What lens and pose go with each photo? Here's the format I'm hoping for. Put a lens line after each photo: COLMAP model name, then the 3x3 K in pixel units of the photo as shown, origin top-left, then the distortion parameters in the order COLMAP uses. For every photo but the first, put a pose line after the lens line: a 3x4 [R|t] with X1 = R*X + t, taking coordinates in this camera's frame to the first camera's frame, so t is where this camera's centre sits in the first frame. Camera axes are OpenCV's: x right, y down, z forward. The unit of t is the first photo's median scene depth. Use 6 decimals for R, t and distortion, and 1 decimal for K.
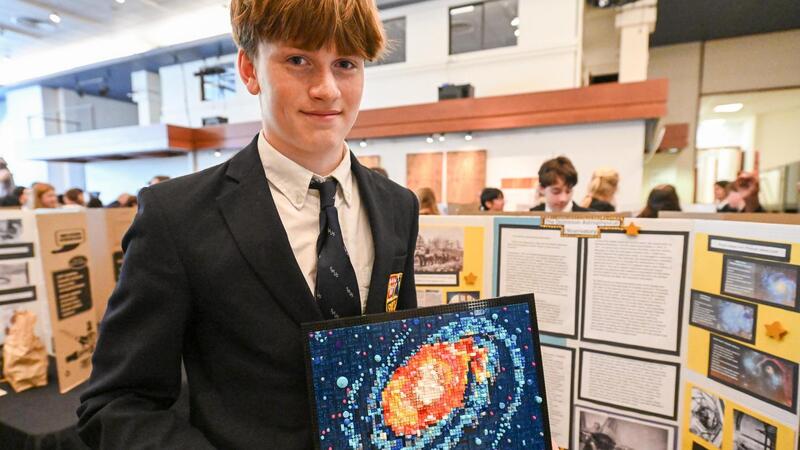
lens RADIAL K [[458.7, 0, 398.8], [0, 458.7, 252.8], [0, 0, 1]] dist [0.004750, 0.001578]
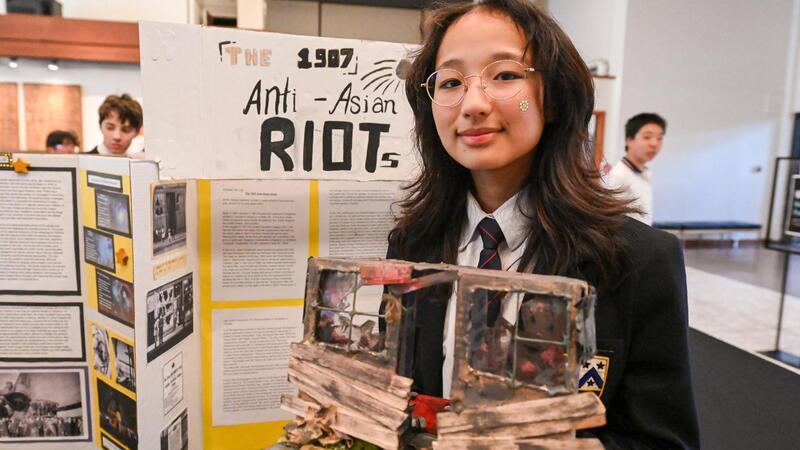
lens RADIAL K [[513.5, 0, 400.0], [0, 513.5, 225.0], [0, 0, 1]] dist [-0.002929, 0.000139]
pose [[0.817648, -0.053974, 0.573182, 0.508454], [0.042218, 0.998536, 0.033804, 0.061657], [-0.574168, -0.003441, 0.818730, -0.266800]]
